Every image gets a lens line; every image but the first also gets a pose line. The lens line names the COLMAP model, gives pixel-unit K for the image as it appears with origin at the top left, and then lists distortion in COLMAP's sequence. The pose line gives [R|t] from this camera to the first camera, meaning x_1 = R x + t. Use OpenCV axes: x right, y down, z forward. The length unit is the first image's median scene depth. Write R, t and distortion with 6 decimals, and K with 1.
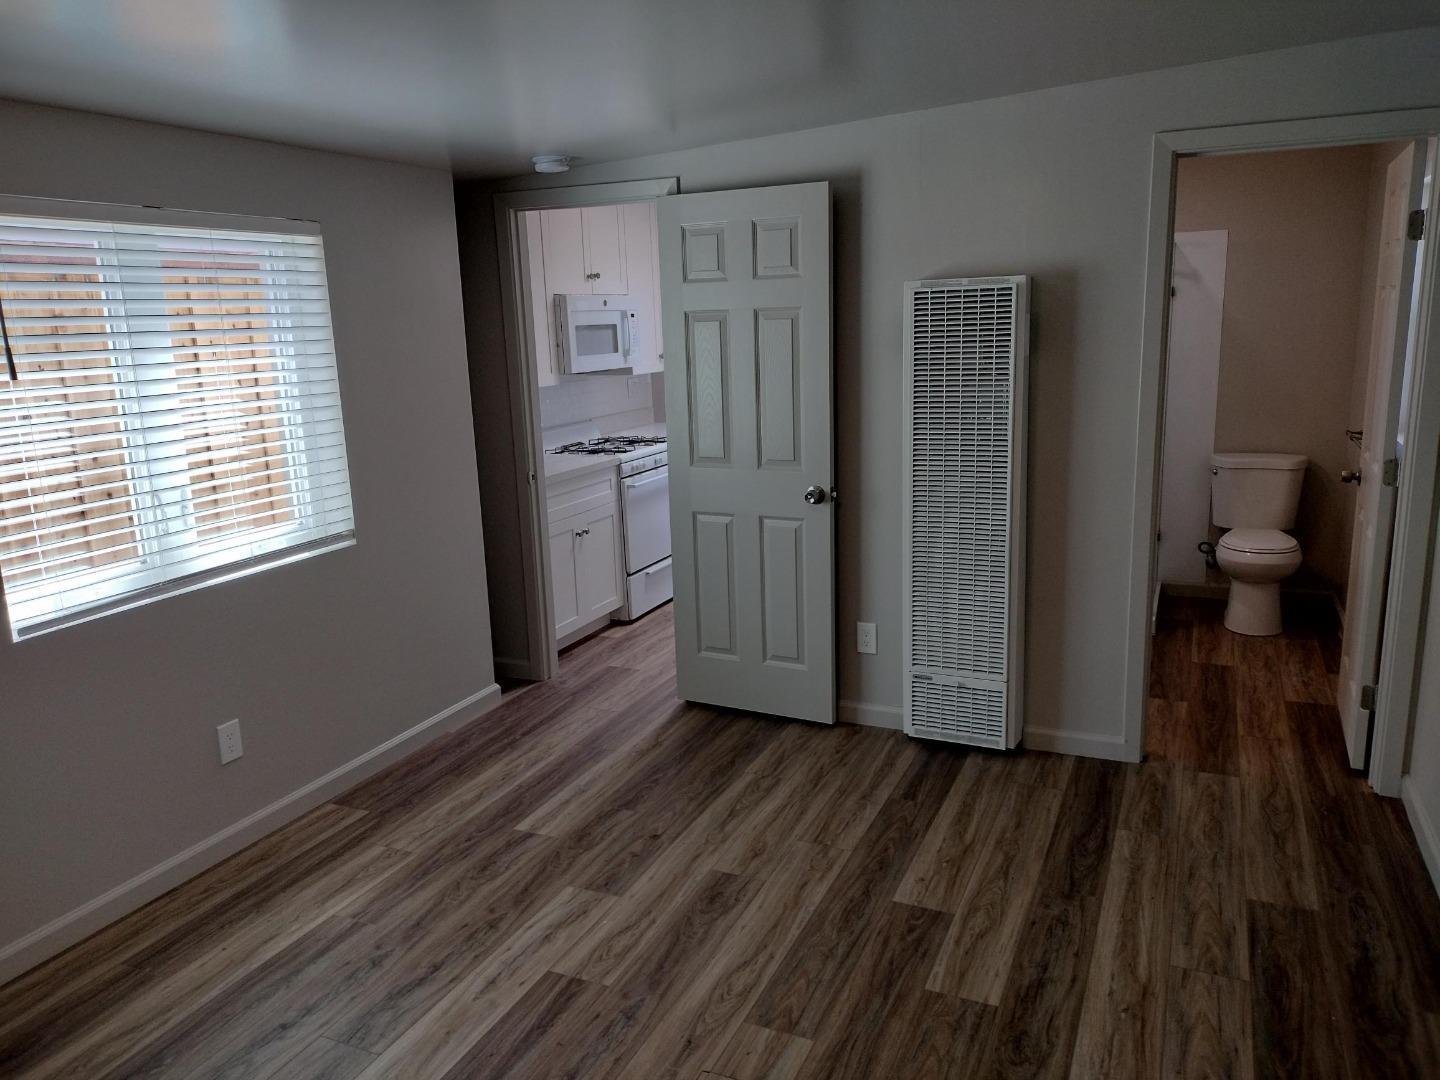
lens RADIAL K [[1057.4, 0, 720.0], [0, 1057.4, 540.0], [0, 0, 1]] dist [0.081852, -0.101052]
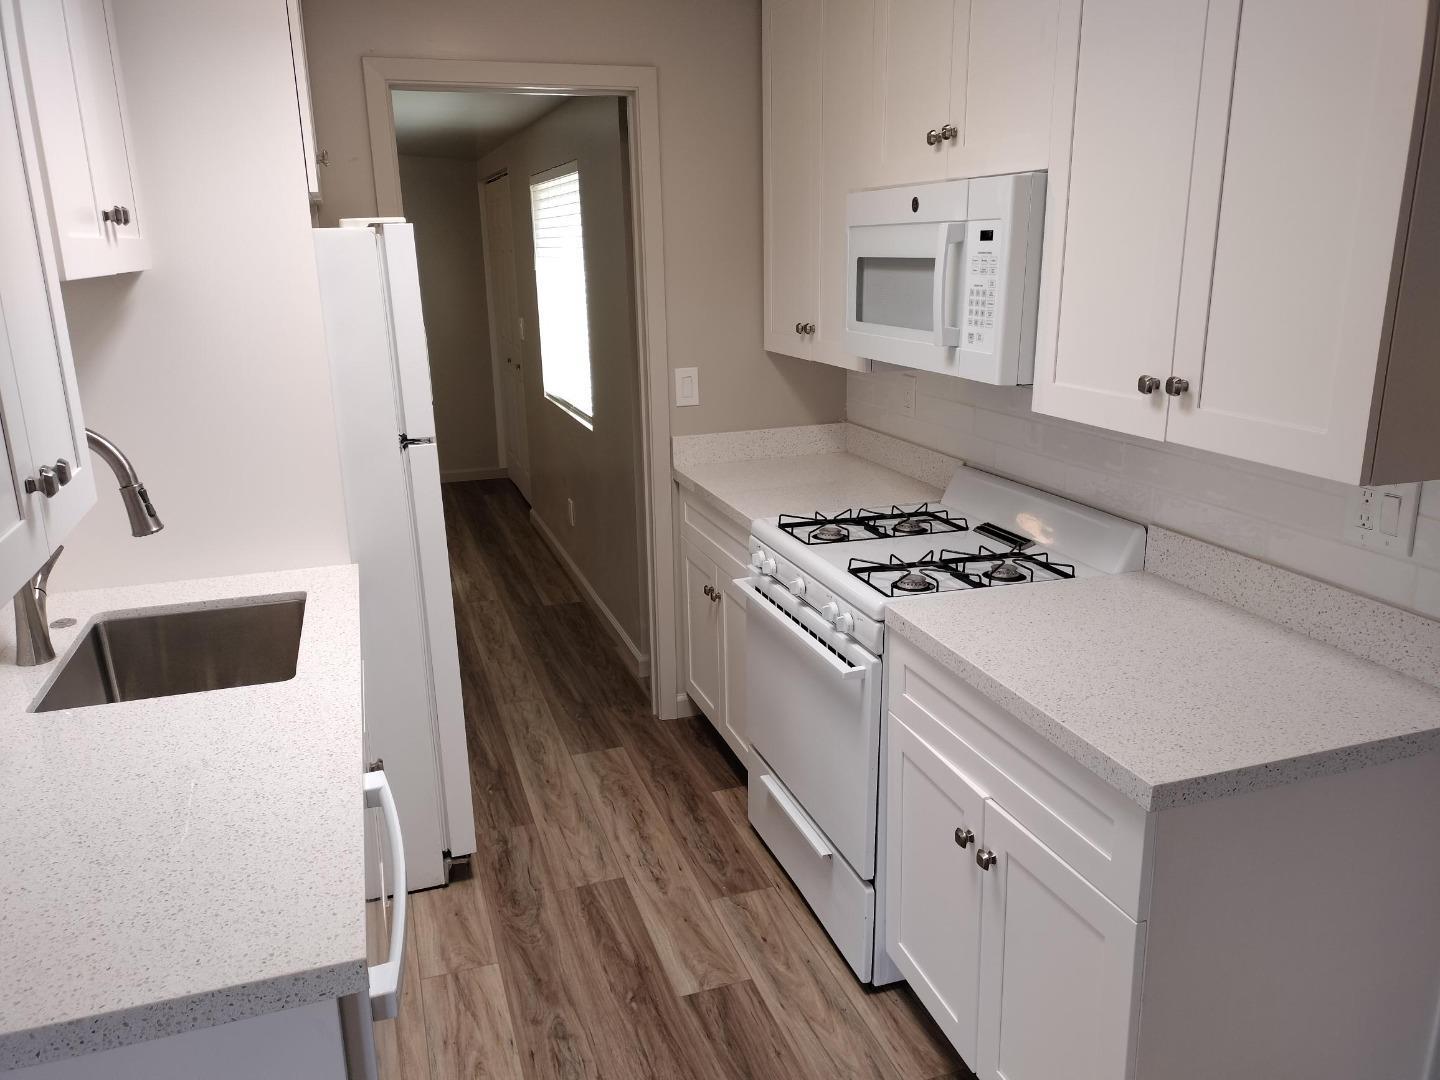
lens RADIAL K [[1057.4, 0, 720.0], [0, 1057.4, 540.0], [0, 0, 1]] dist [0.081852, -0.101052]
pose [[-0.725512, 0.222457, -0.651265, 0.315950], [-0.108406, 0.897563, 0.427351, -0.357508], [0.679618, 0.380650, -0.627076, 1.633659]]
